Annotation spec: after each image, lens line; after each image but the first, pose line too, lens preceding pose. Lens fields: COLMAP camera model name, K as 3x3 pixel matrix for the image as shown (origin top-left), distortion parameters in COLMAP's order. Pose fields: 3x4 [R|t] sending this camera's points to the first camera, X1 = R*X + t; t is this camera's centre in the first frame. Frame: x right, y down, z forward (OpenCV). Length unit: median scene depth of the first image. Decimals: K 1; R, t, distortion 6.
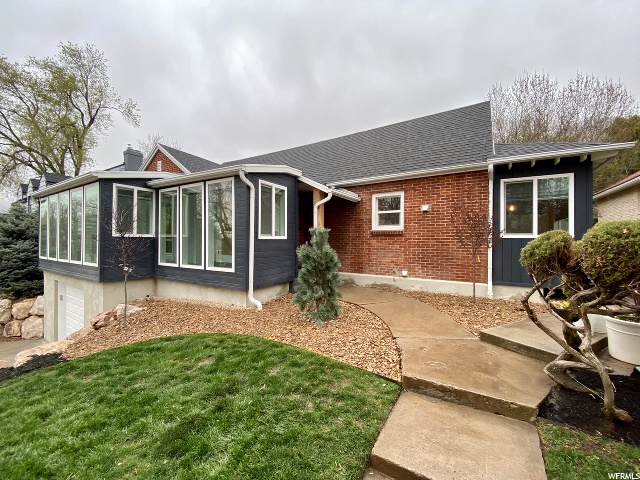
lens RADIAL K [[262.1, 0, 320.0], [0, 262.1, 240.0], [0, 0, 1]] dist [0.000391, -0.000319]
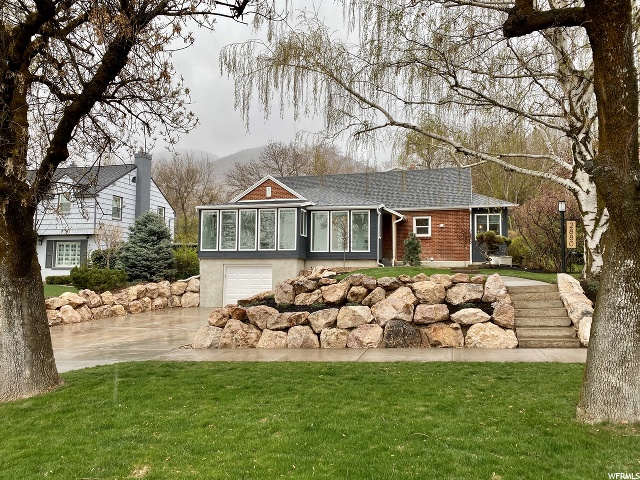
lens RADIAL K [[526.7, 0, 320.0], [0, 526.7, 240.0], [0, 0, 1]] dist [0.074834, 0.000489]
pose [[0.958957, 0.022058, 0.282693, -1.615044], [-0.004004, 0.997924, -0.064283, 0.249062], [-0.283524, 0.060512, 0.957054, -2.568452]]
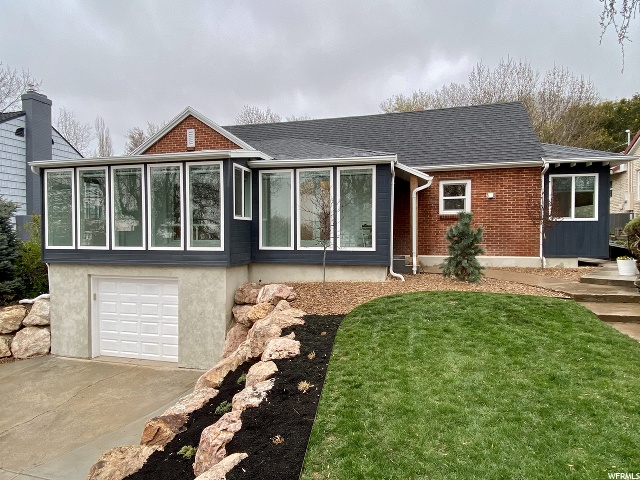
lens RADIAL K [[377.7, 0, 320.0], [0, 377.7, 240.0], [0, 0, 1]] dist [0.017979, -0.000696]
pose [[0.950064, -0.014810, 0.311703, -0.845917], [0.007272, 0.999653, 0.025330, 0.027755], [-0.311970, -0.021798, 0.949842, -0.369159]]
